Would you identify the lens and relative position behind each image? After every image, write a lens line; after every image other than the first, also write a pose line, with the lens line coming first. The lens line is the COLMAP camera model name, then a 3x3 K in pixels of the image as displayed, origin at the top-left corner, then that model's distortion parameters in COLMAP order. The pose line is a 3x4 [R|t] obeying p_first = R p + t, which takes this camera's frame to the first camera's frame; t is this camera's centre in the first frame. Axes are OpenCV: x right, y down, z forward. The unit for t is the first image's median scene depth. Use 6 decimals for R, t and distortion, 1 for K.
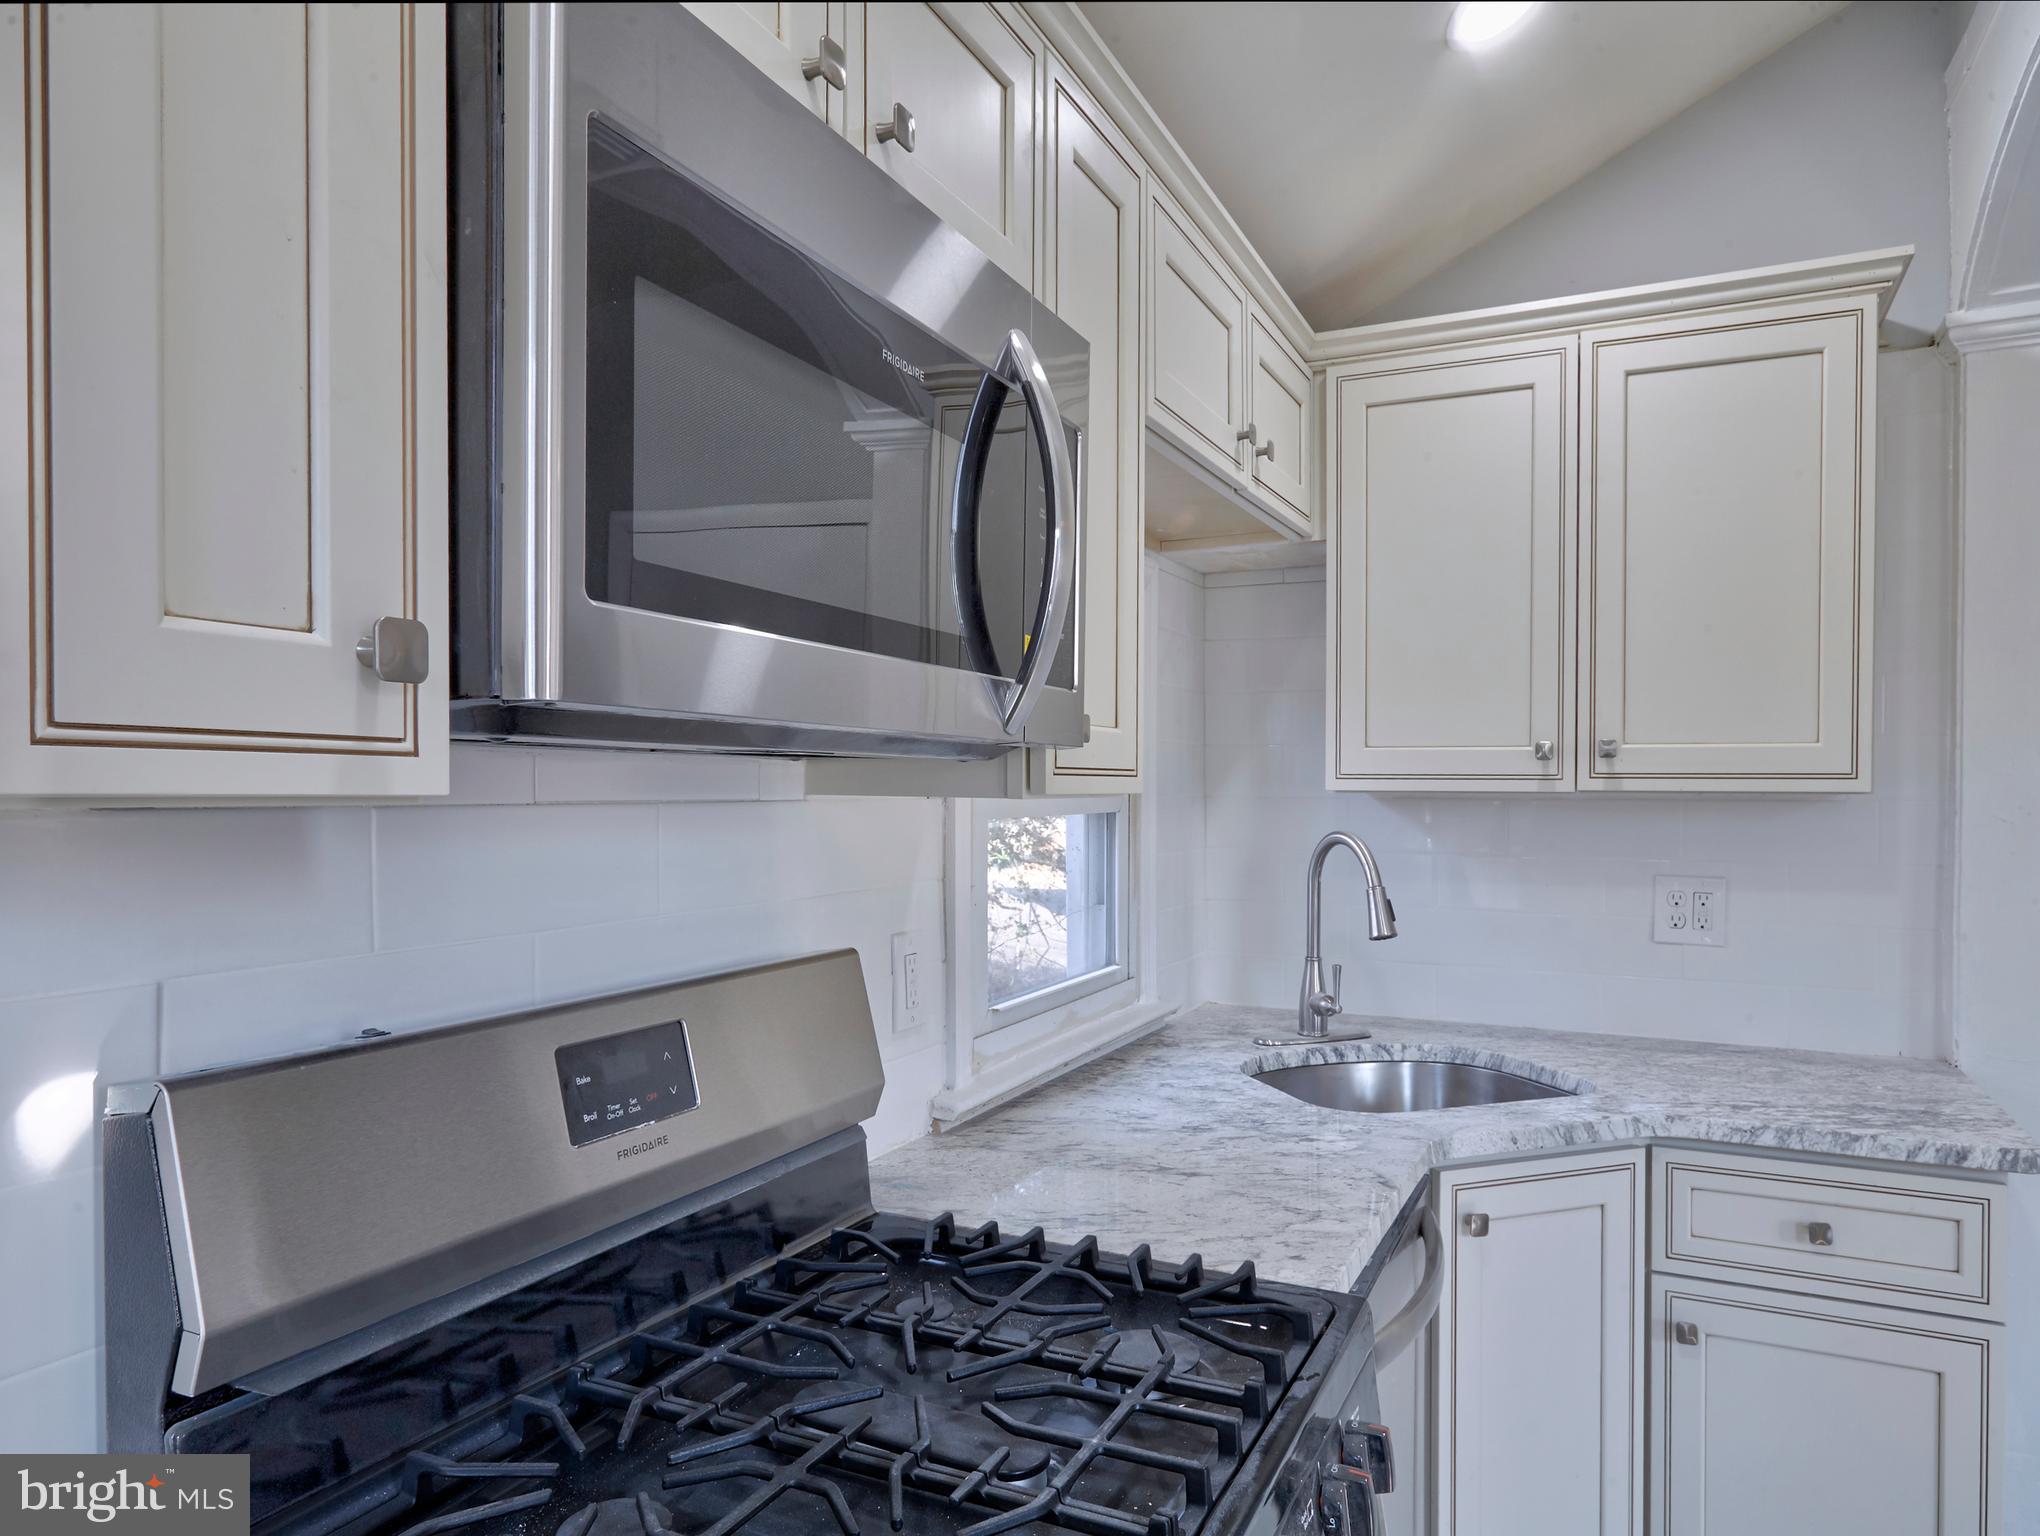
lens RADIAL K [[1318.3, 0, 1020.0], [0, 1318.3, 768.0], [0, 0, 1]] dist [-0.003222, -0.000116]
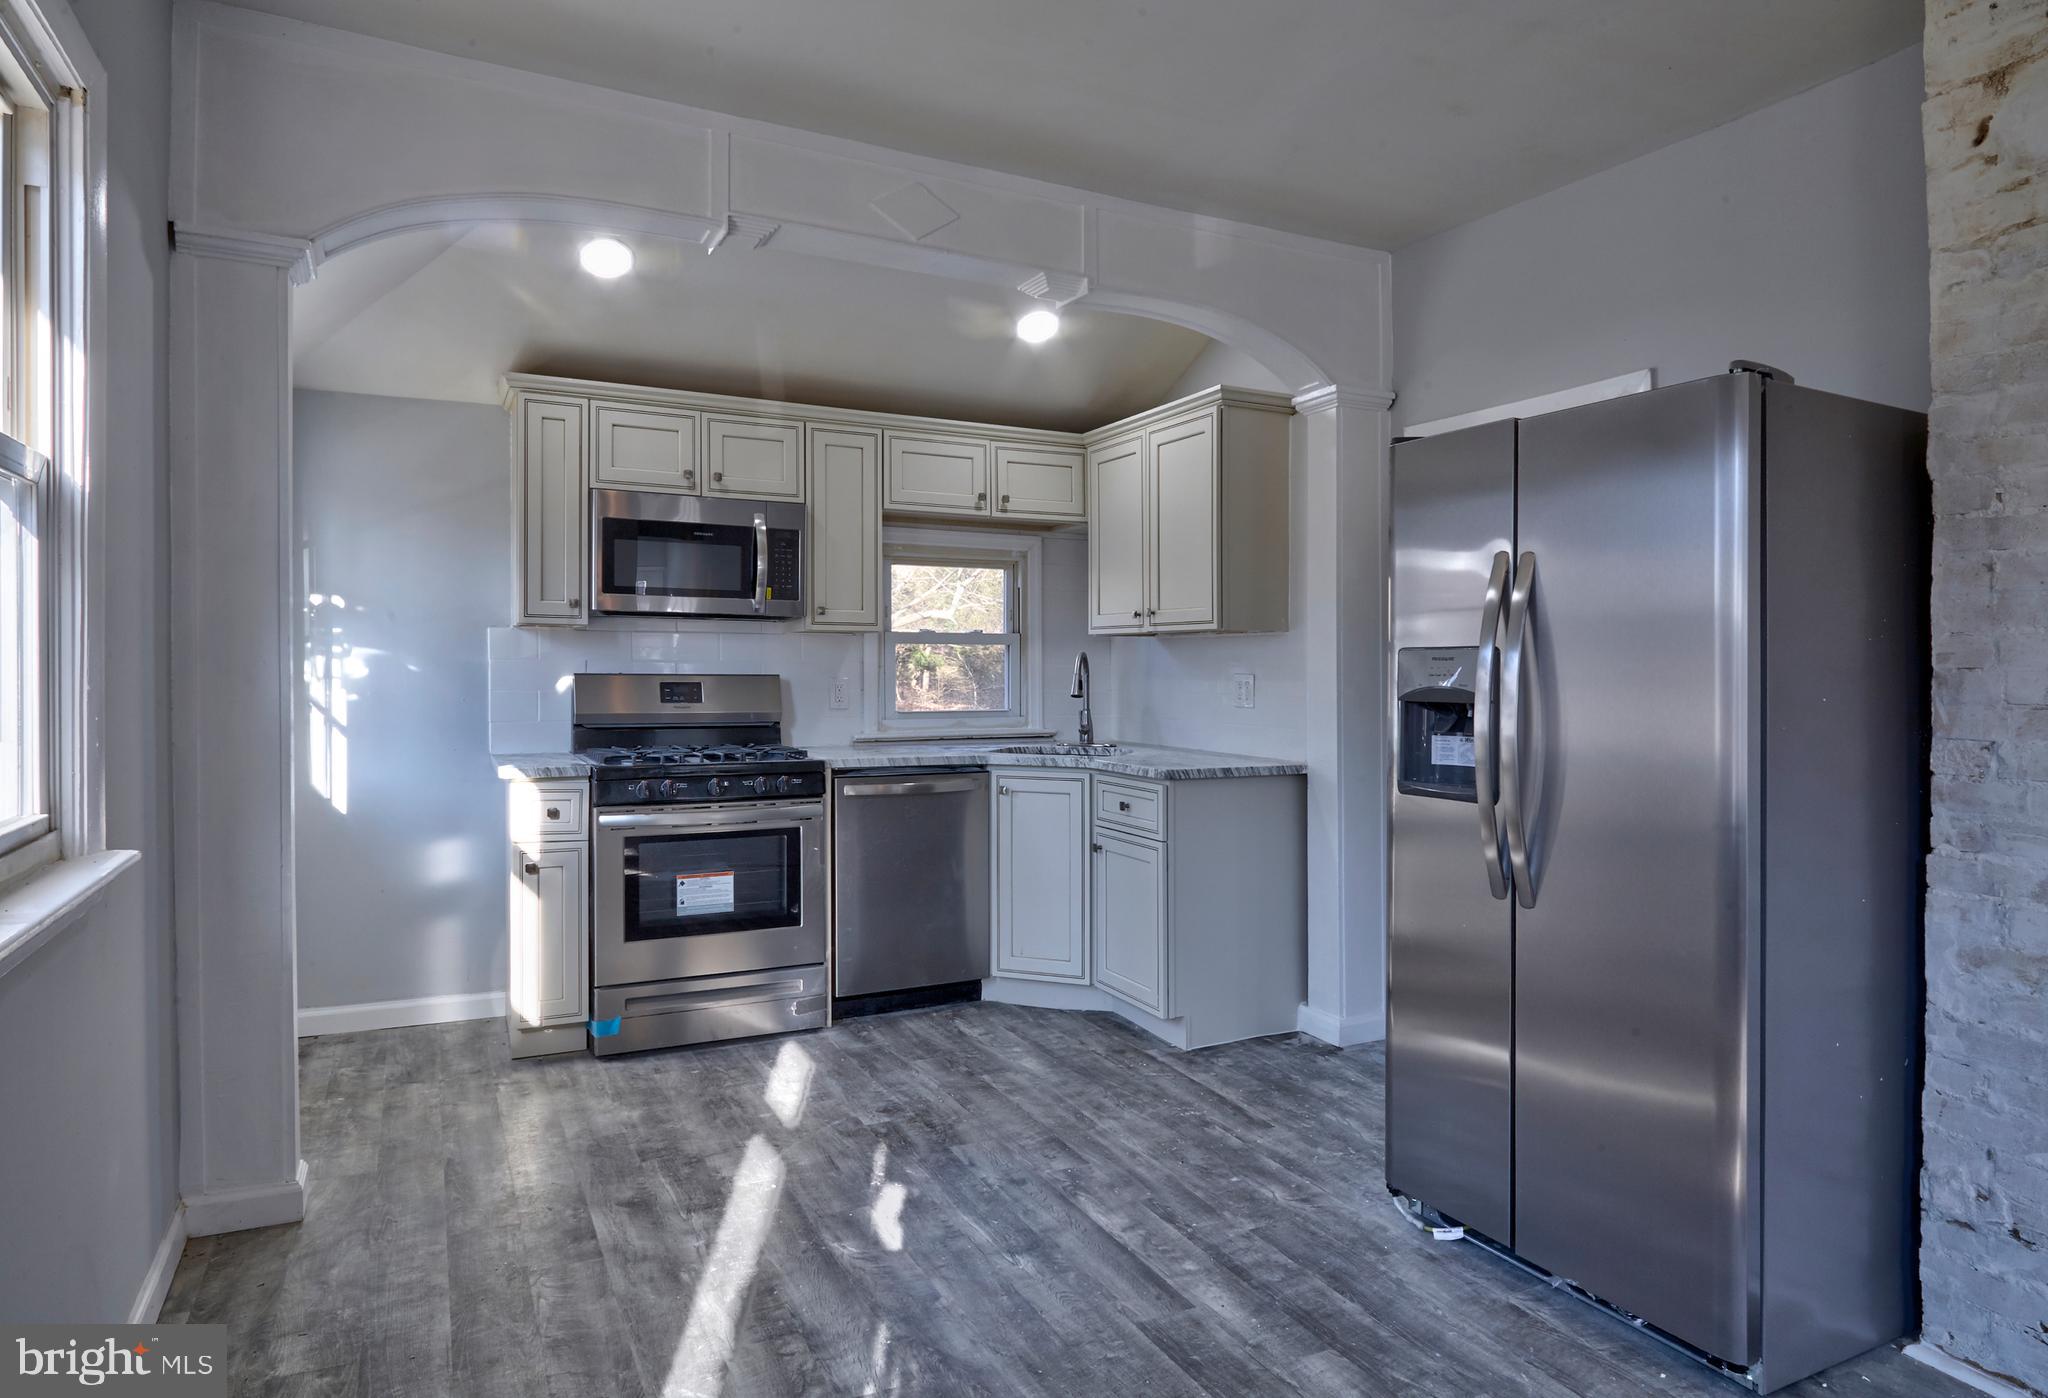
lens RADIAL K [[1218.2, 0, 1081.6], [0, 1218.2, 642.5], [0, 0, 1]] dist [-0.006958, -0.001374]
pose [[0.805755, -0.012240, -0.592122, 1.903861], [0.005306, 0.999895, -0.013449, 0.075631], [0.592225, 0.007695, 0.805736, -0.895659]]
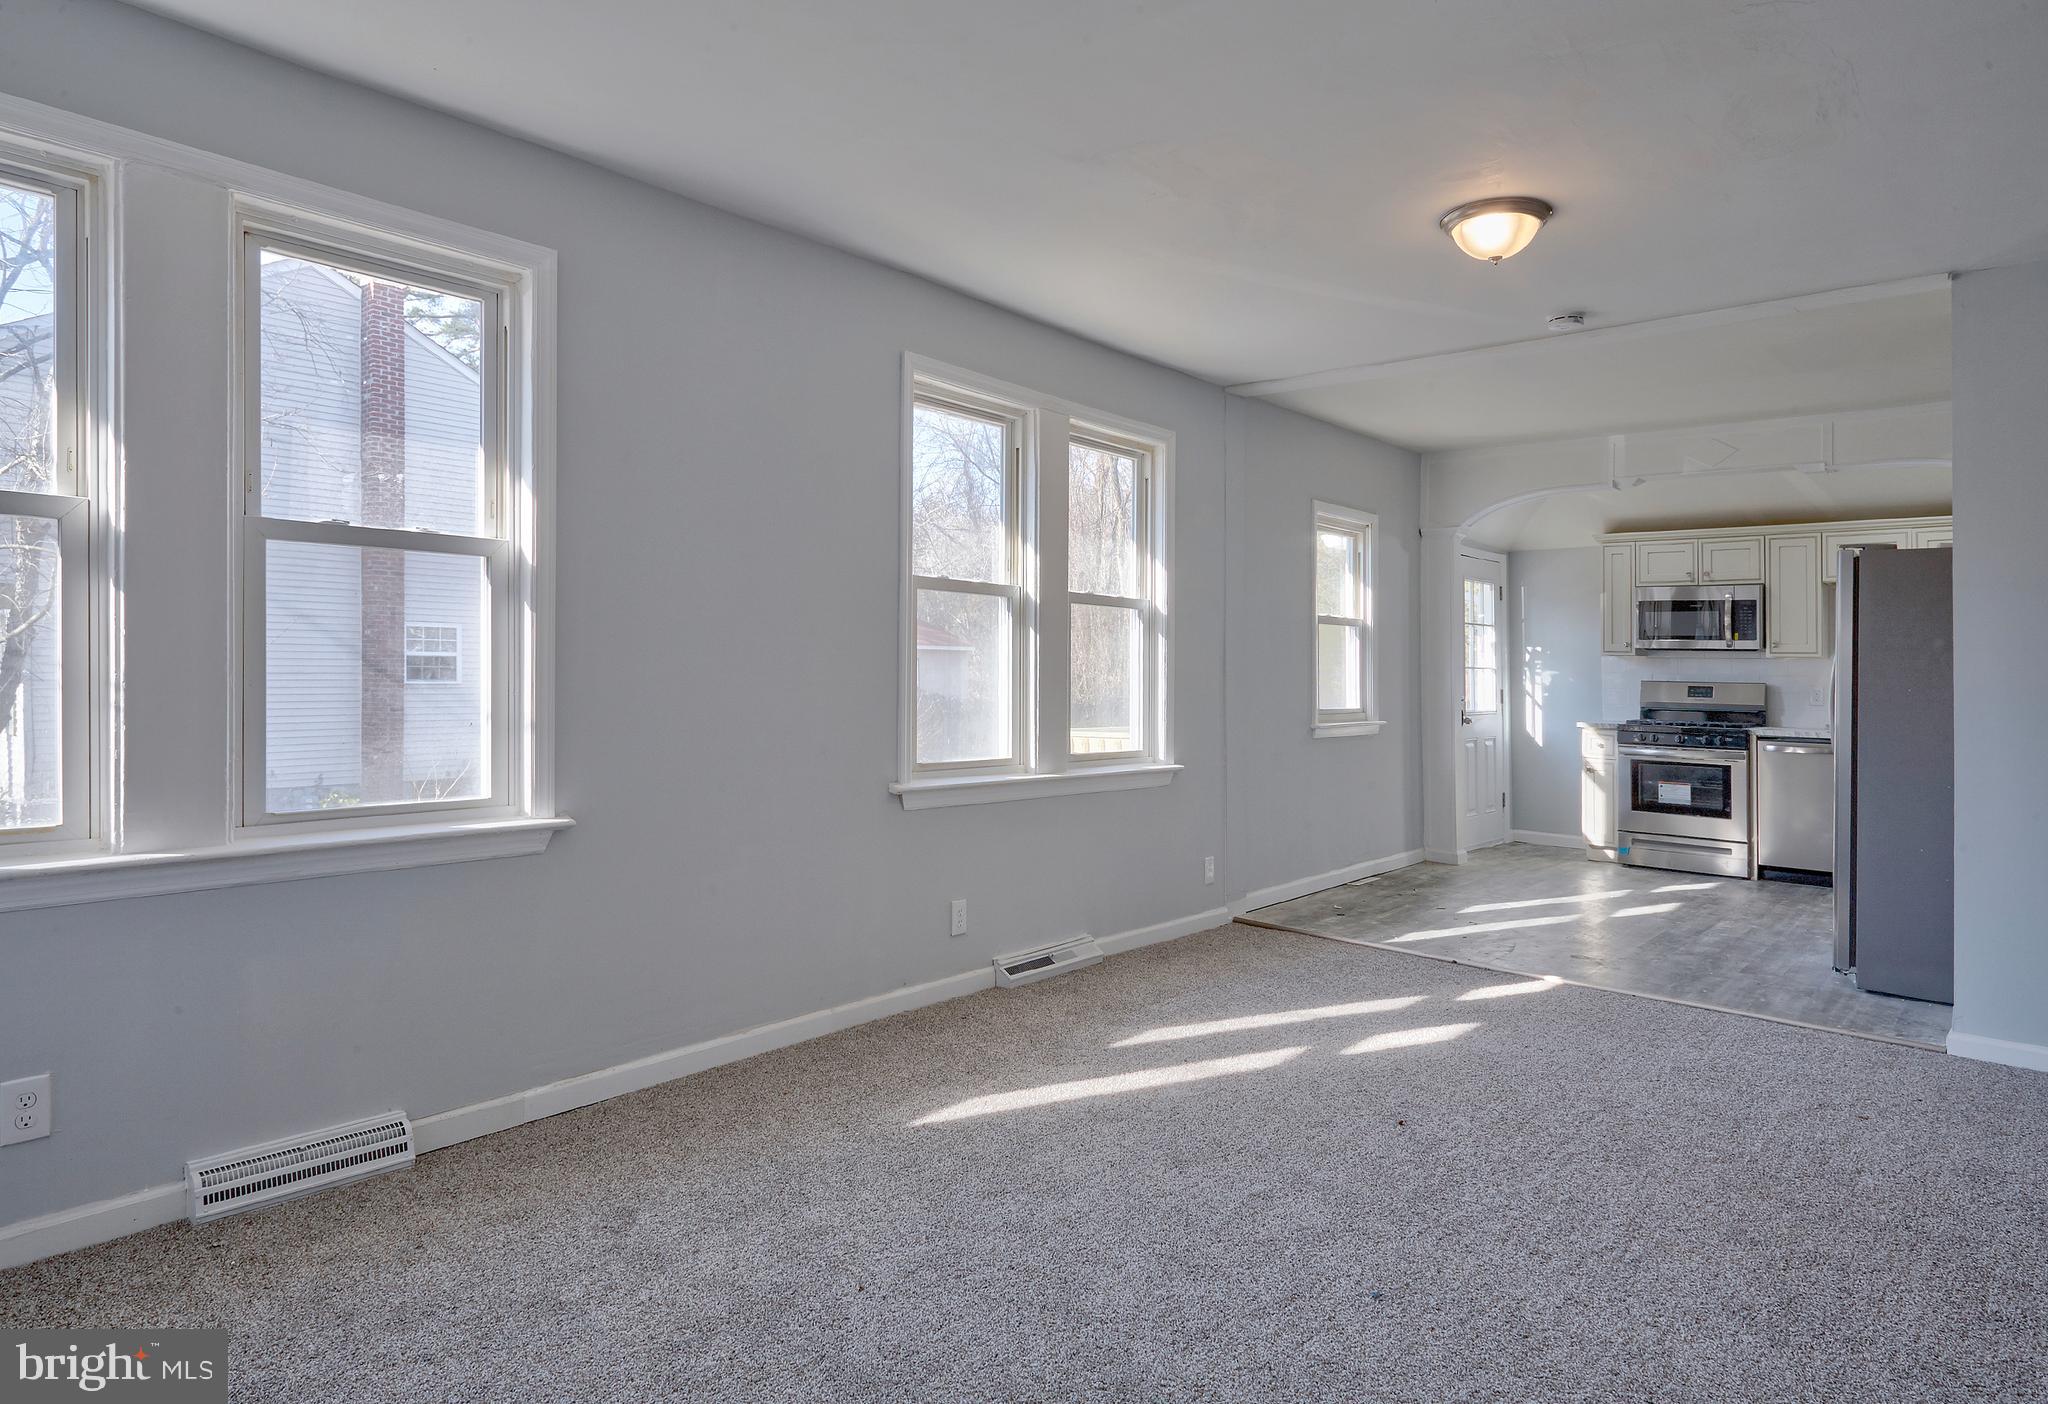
lens RADIAL K [[1180.5, 0, 938.0], [0, 1180.5, 674.5], [0, 0, 1]] dist [-0.000817, -0.000971]
pose [[-0.310482, -0.004063, -0.950570, 4.722660], [-0.004961, 0.999984, -0.002654, 0.100144], [0.950566, 0.003892, -0.310498, -0.706744]]
